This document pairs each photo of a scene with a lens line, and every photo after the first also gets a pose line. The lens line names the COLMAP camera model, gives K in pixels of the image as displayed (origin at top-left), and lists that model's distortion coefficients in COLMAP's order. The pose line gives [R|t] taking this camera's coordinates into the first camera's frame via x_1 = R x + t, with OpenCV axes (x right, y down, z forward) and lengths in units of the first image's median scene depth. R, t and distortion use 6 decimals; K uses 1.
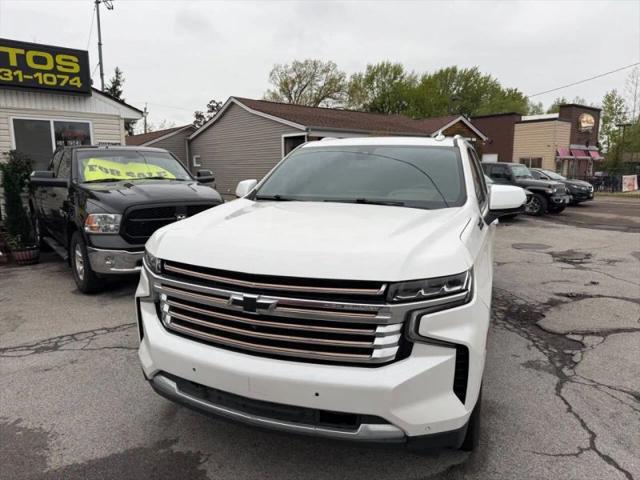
lens RADIAL K [[450.6, 0, 325.1], [0, 450.6, 246.4], [0, 0, 1]] dist [0.038055, -0.041161]
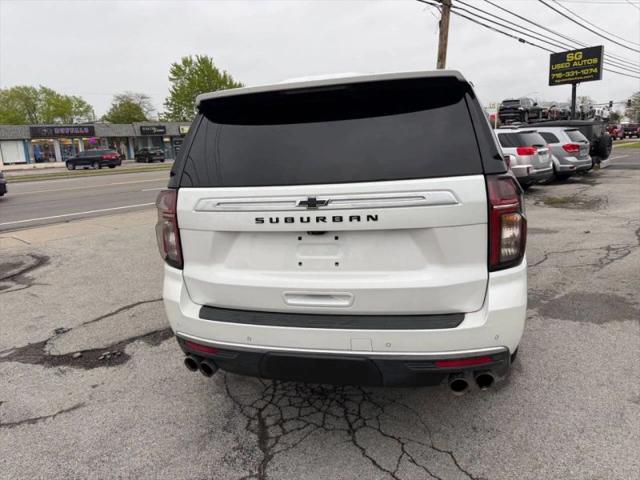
lens RADIAL K [[450.6, 0, 323.6], [0, 450.6, 237.2], [0, 0, 1]] dist [0.038055, -0.041161]
pose [[-0.991620, 0.071262, -0.107756, 0.206265], [0.026721, 0.929201, 0.368607, -0.169656], [0.126394, 0.362639, -0.923319, 1.020138]]
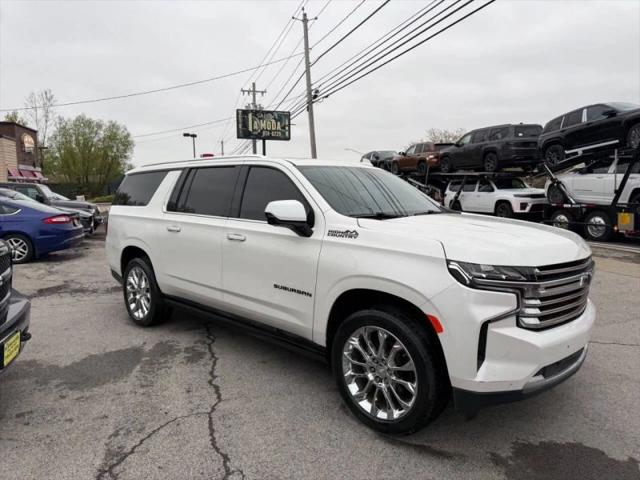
lens RADIAL K [[450.6, 0, 322.1], [0, 450.6, 239.4], [0, 0, 1]] dist [0.038055, -0.041161]
pose [[0.375706, -0.105052, 0.920766, -0.417049], [0.160629, 0.985898, 0.046940, -0.046628], [-0.912712, 0.130266, 0.387282, 0.275241]]
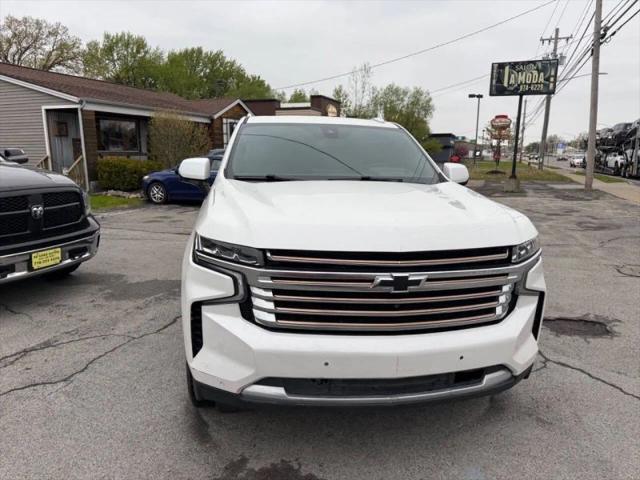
lens RADIAL K [[450.6, 0, 322.7], [0, 450.6, 243.7], [0, 0, 1]] dist [0.038055, -0.041161]
pose [[0.862200, -0.093837, 0.497800, -0.182681], [0.078151, 0.995568, 0.052310, -0.004968], [-0.500503, -0.006198, 0.865713, 0.054124]]
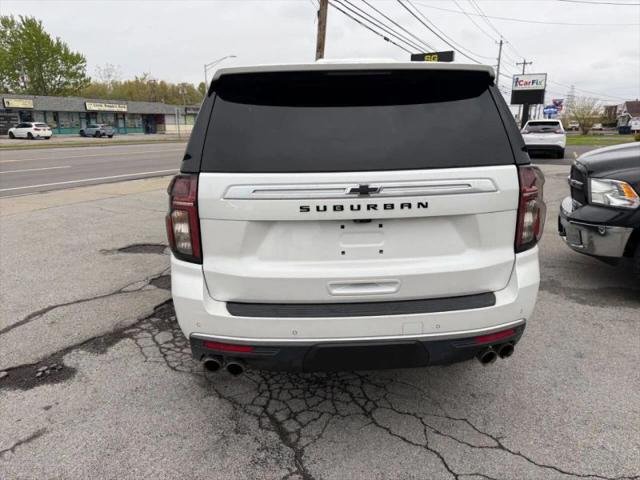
lens RADIAL K [[450.6, 0, 323.0], [0, 450.6, 245.2], [0, 0, 1]] dist [0.038055, -0.041161]
pose [[-0.910982, 0.107485, -0.398194, 0.296203], [-0.068153, 0.912945, 0.402351, -0.165862], [0.406776, 0.393672, -0.824351, 0.990216]]
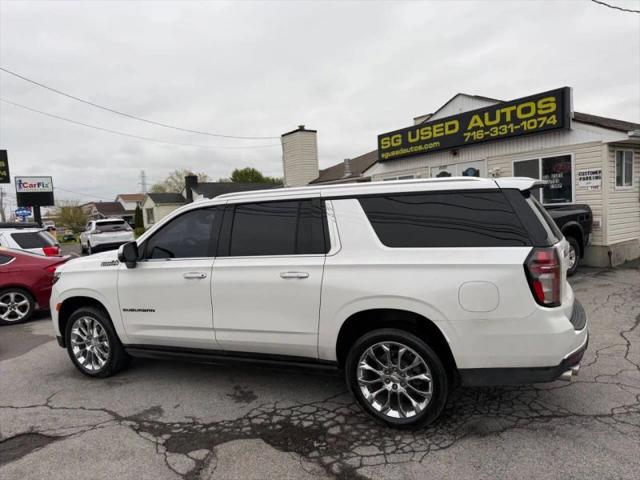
lens RADIAL K [[450.6, 0, 322.2], [0, 450.6, 251.1], [0, 0, 1]] dist [0.038055, -0.041161]
pose [[-0.074980, 0.096569, -0.992498, 0.621960], [-0.113443, 0.988012, 0.104702, -0.114544], [0.990711, 0.120443, -0.063126, 0.604927]]
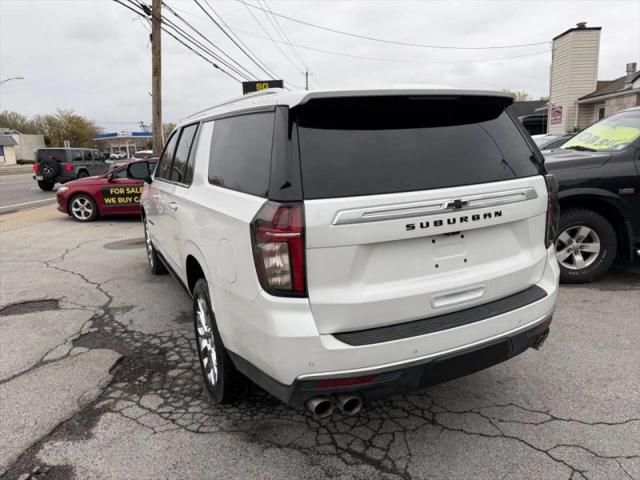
lens RADIAL K [[450.6, 0, 321.6], [0, 450.6, 239.8], [0, 0, 1]] dist [0.038055, -0.041161]
pose [[-0.679815, 0.170216, -0.713356, 0.407778], [-0.091652, 0.945349, 0.312915, -0.152764], [0.727634, 0.278105, -0.627062, 0.906786]]
